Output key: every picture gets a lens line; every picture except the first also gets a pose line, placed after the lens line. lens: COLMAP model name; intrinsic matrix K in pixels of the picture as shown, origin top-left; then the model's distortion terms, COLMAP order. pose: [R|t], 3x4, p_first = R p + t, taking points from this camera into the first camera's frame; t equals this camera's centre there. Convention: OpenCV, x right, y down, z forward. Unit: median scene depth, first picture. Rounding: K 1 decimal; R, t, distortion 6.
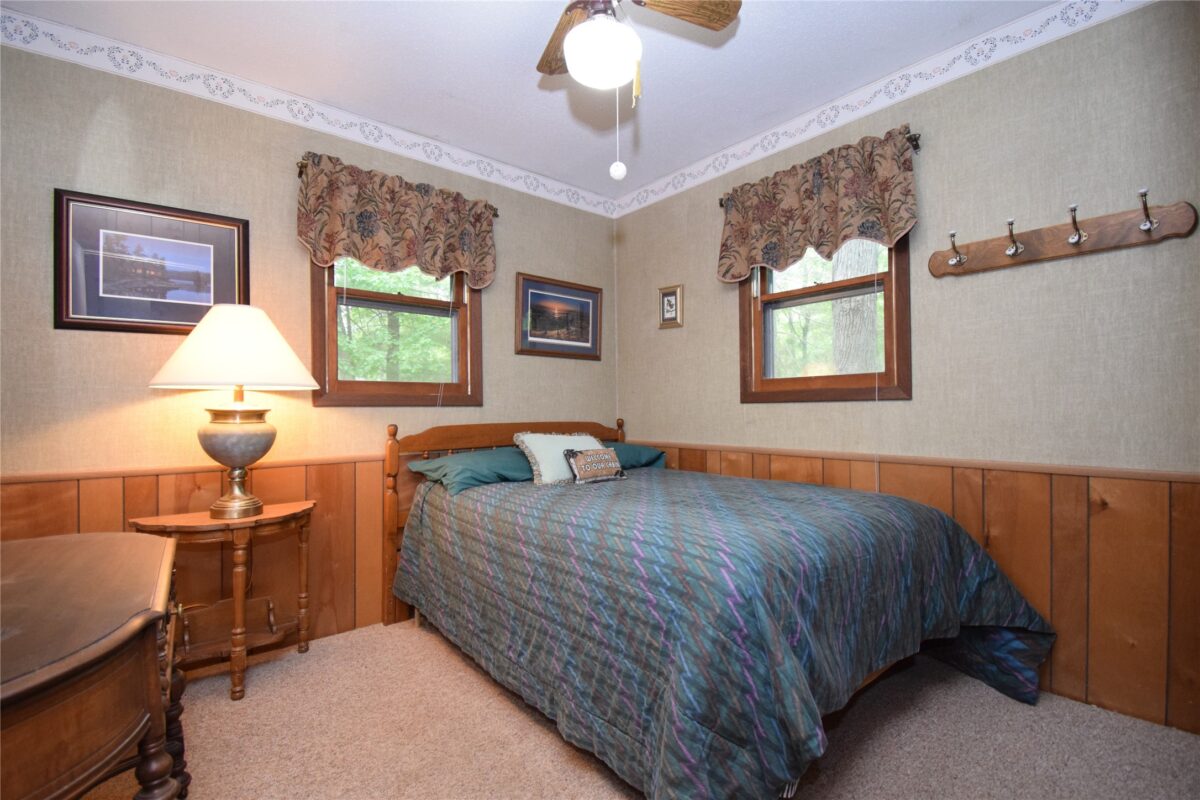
lens RADIAL K [[532.5, 0, 603.8], [0, 532.5, 405.1], [0, 0, 1]] dist [0.018907, -0.023985]
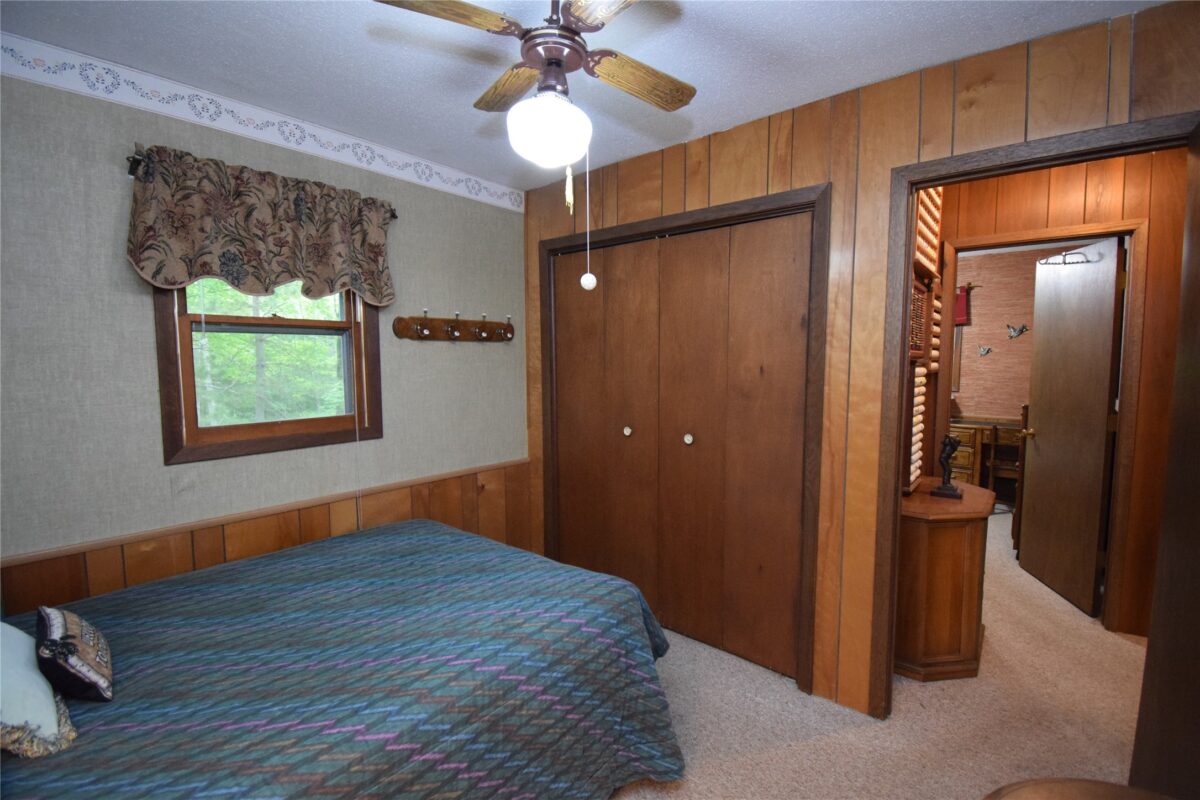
lens RADIAL K [[532.5, 0, 605.8], [0, 532.5, 400.5], [0, 0, 1]] dist [0.018907, -0.023985]
pose [[-0.182357, -0.070597, 0.980695, -0.606770], [-0.000928, 0.997431, 0.071629, -0.162963], [-0.983232, 0.012152, -0.181954, 0.676177]]
